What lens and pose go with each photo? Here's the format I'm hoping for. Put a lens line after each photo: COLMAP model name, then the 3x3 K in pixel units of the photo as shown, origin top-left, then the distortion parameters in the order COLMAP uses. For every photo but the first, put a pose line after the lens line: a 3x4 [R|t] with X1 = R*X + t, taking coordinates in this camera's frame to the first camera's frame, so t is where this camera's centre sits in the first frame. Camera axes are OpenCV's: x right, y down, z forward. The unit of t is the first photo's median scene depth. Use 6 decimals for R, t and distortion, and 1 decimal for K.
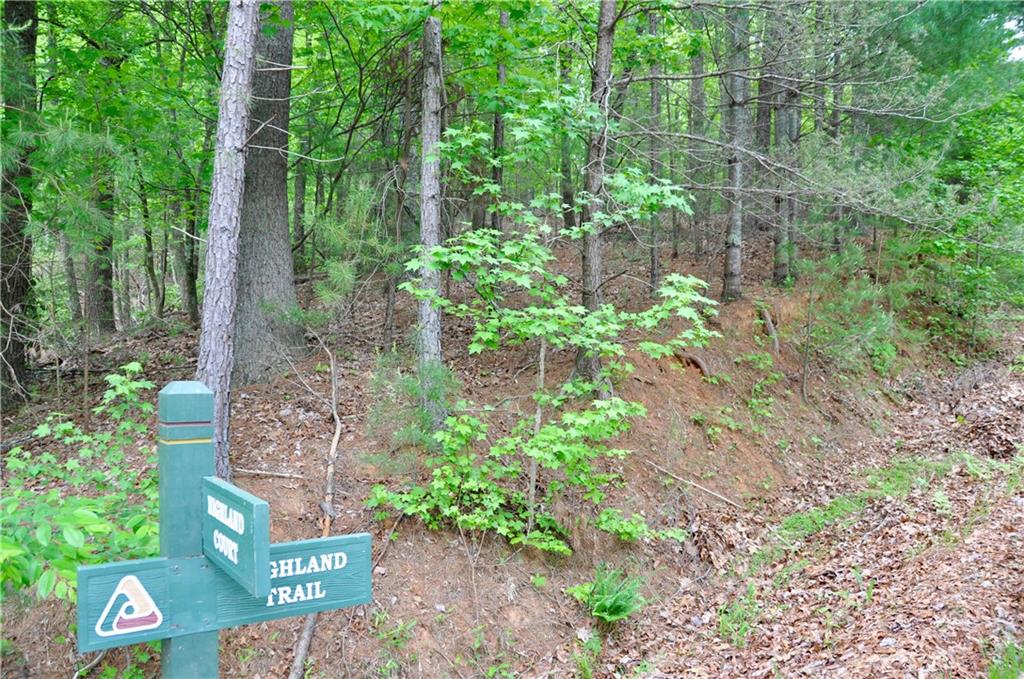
lens RADIAL K [[774.9, 0, 512.0], [0, 774.9, 339.5], [0, 0, 1]] dist [-0.105989, 0.005294]
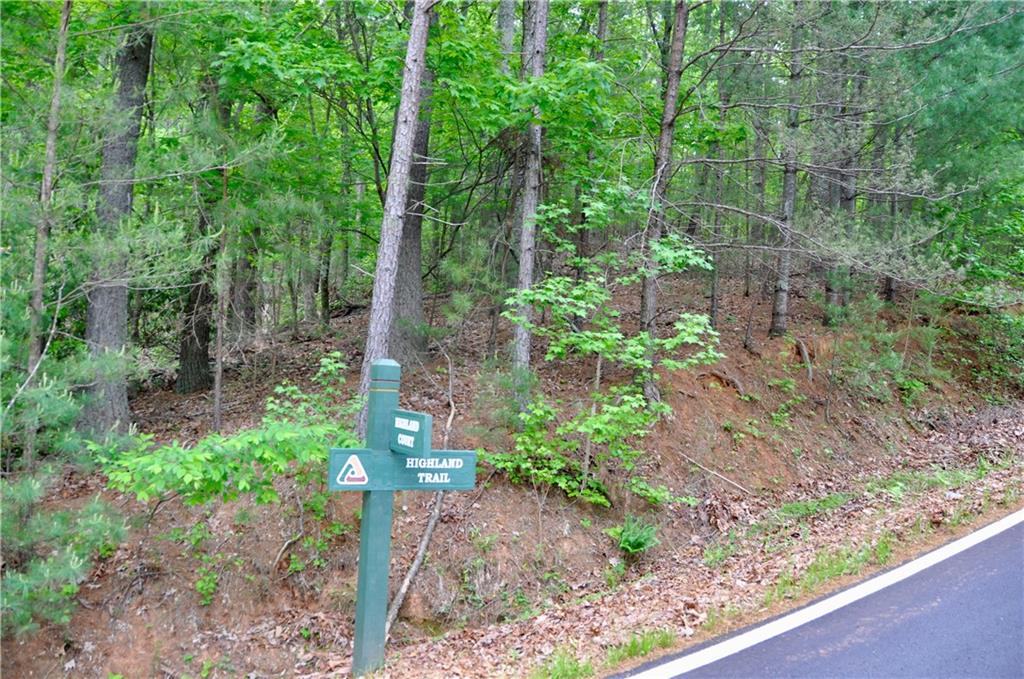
lens RADIAL K [[774.9, 0, 512.0], [0, 774.9, 339.5], [0, 0, 1]] dist [-0.105989, 0.005294]
pose [[0.989895, 0.051801, -0.132002, 0.068067], [-0.055852, 0.998069, -0.027176, 0.019618], [0.130339, 0.034274, 0.990877, -0.434591]]
